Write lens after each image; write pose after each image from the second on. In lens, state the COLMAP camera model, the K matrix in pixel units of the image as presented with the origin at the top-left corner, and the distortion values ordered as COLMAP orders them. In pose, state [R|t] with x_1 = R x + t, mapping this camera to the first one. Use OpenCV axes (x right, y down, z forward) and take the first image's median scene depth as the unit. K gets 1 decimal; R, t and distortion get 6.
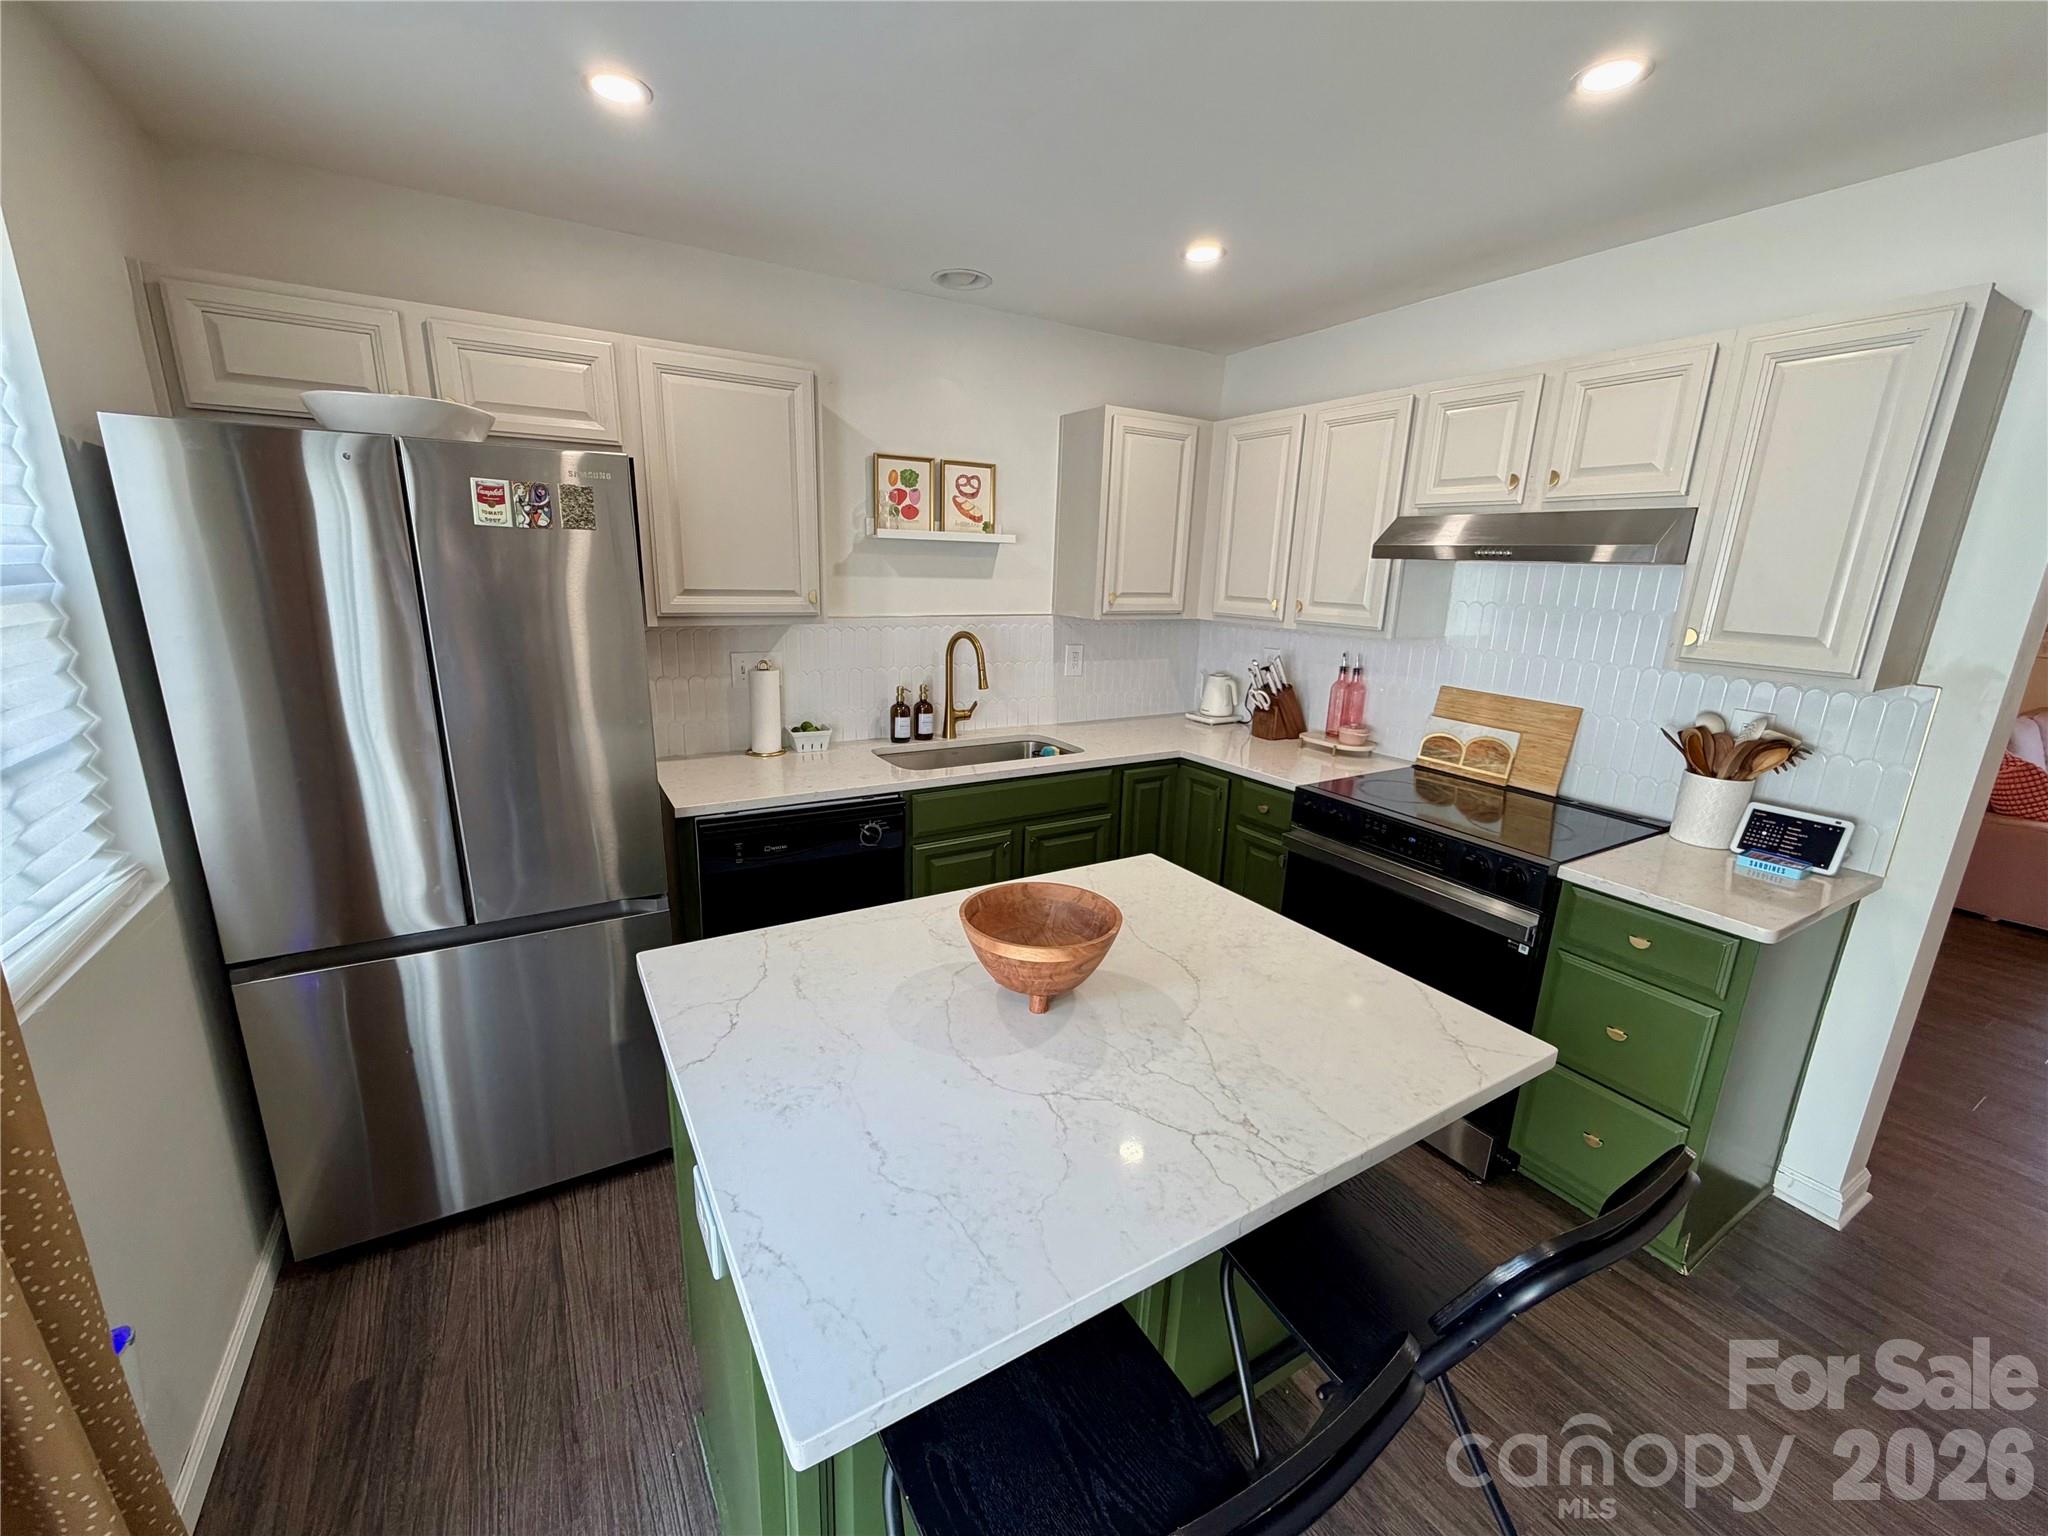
lens RADIAL K [[818.0, 0, 1021.0], [0, 818.0, 775.4], [0, 0, 1]] dist [-0.001013, 0.000427]
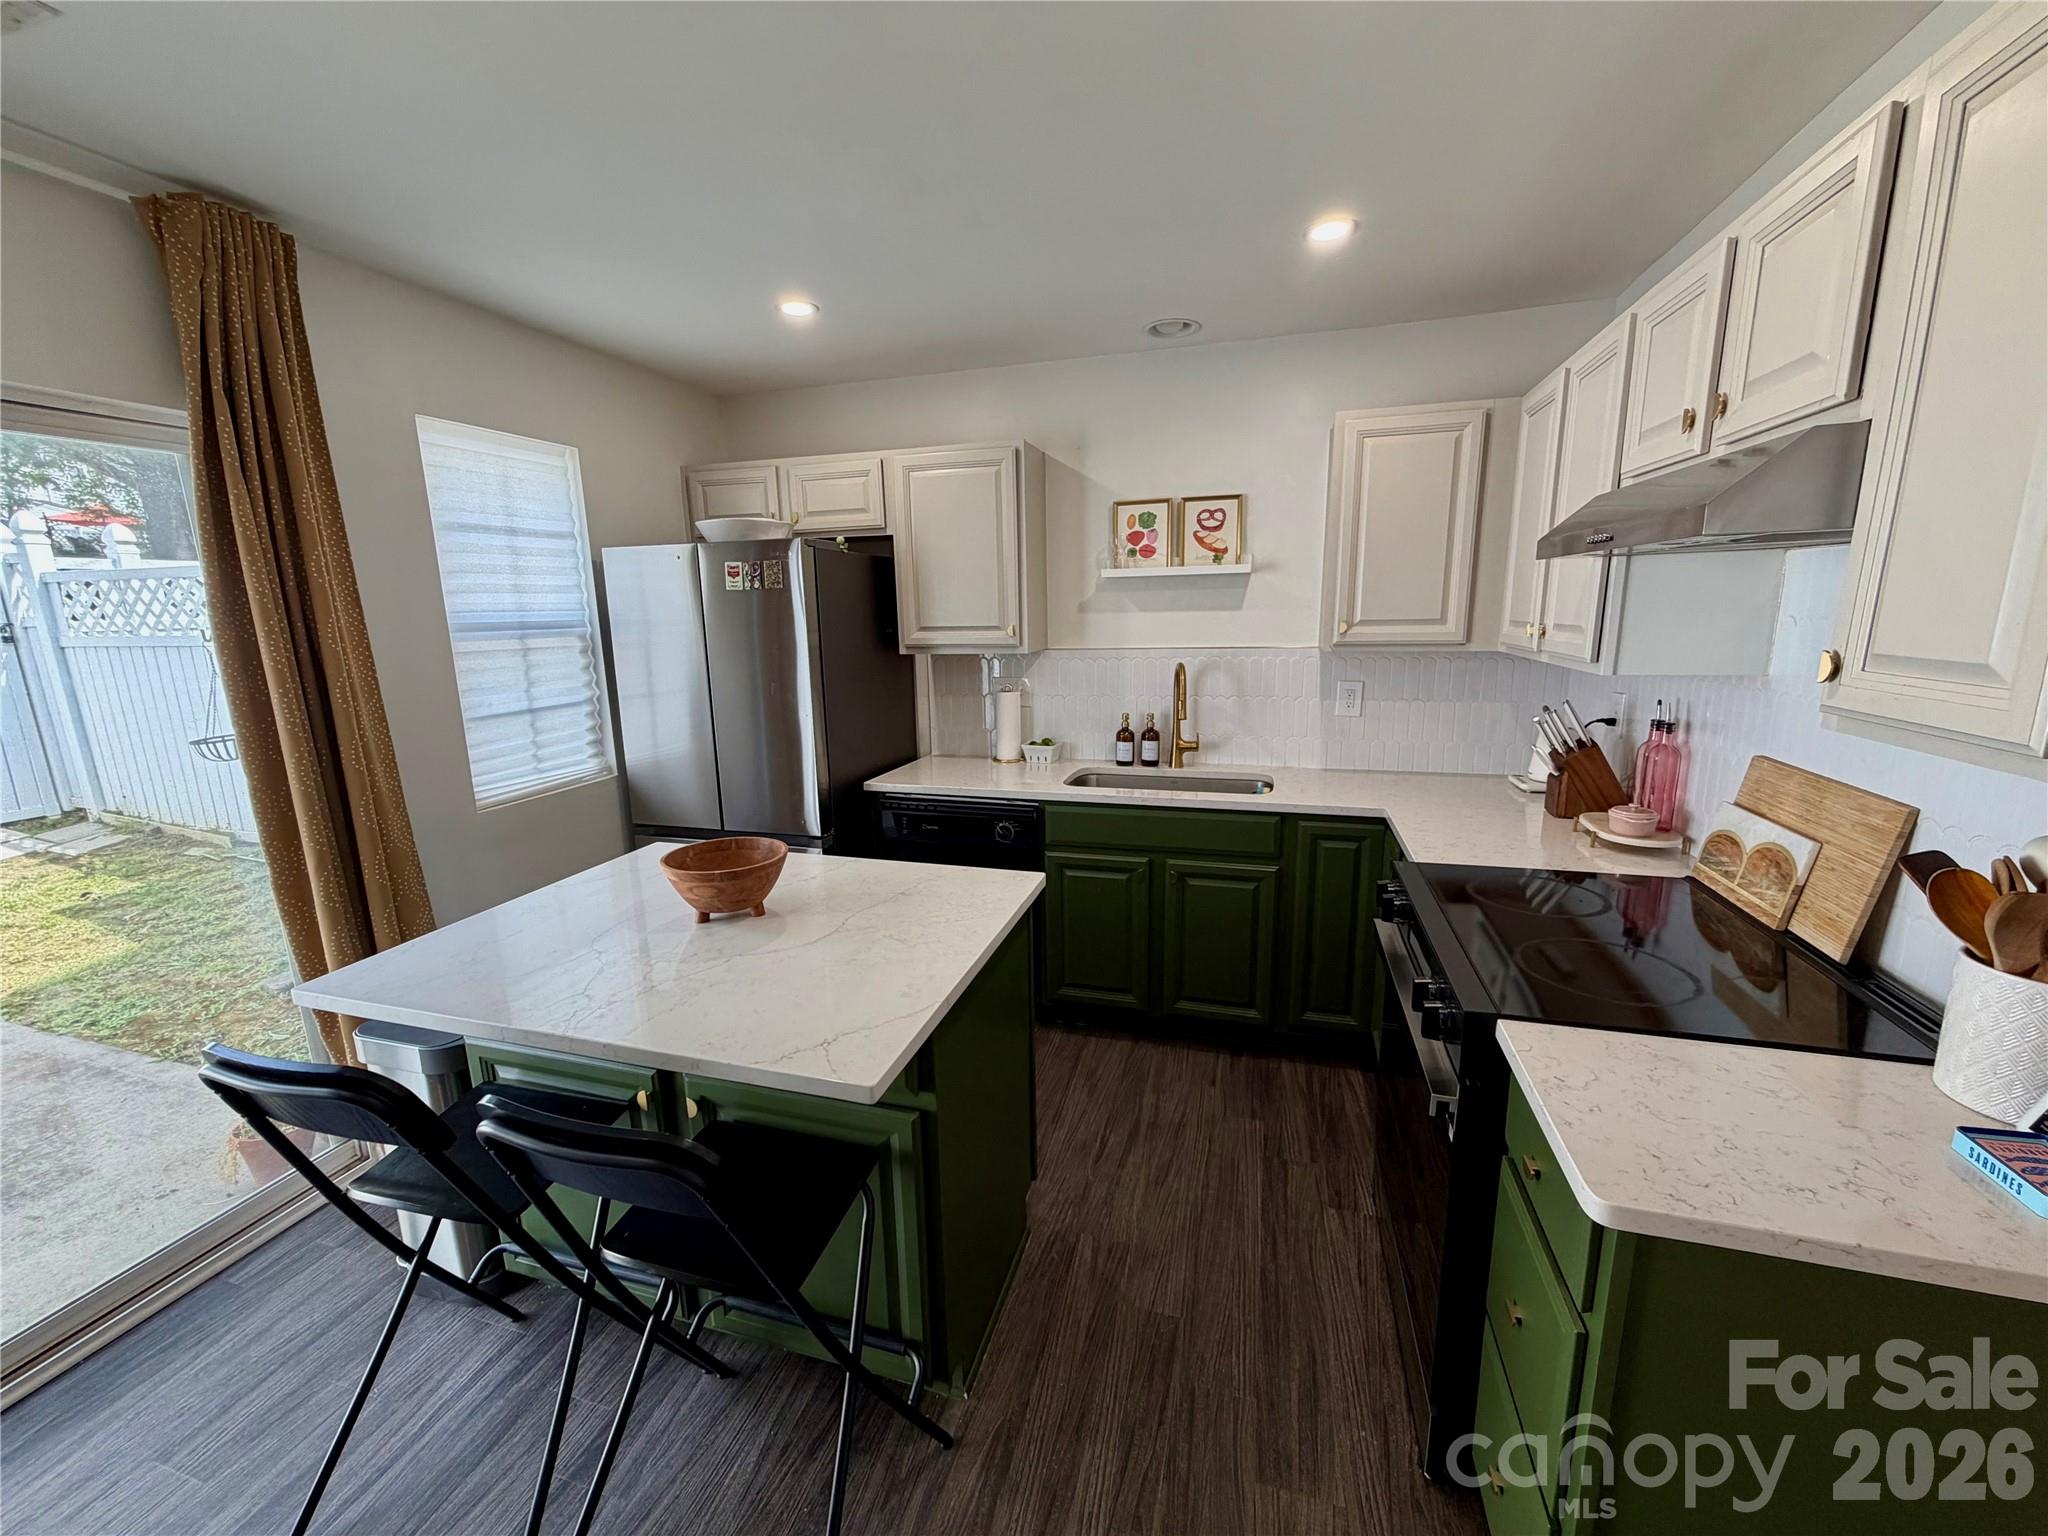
lens RADIAL K [[818.0, 0, 1019.8], [0, 818.0, 774.8], [0, 0, 1]] dist [-0.001013, 0.000427]
pose [[0.672570, 0.107910, -0.732124, 0.558810], [-0.147935, 0.988948, 0.009863, -0.019052], [0.725096, 0.101673, 0.681100, 0.179686]]
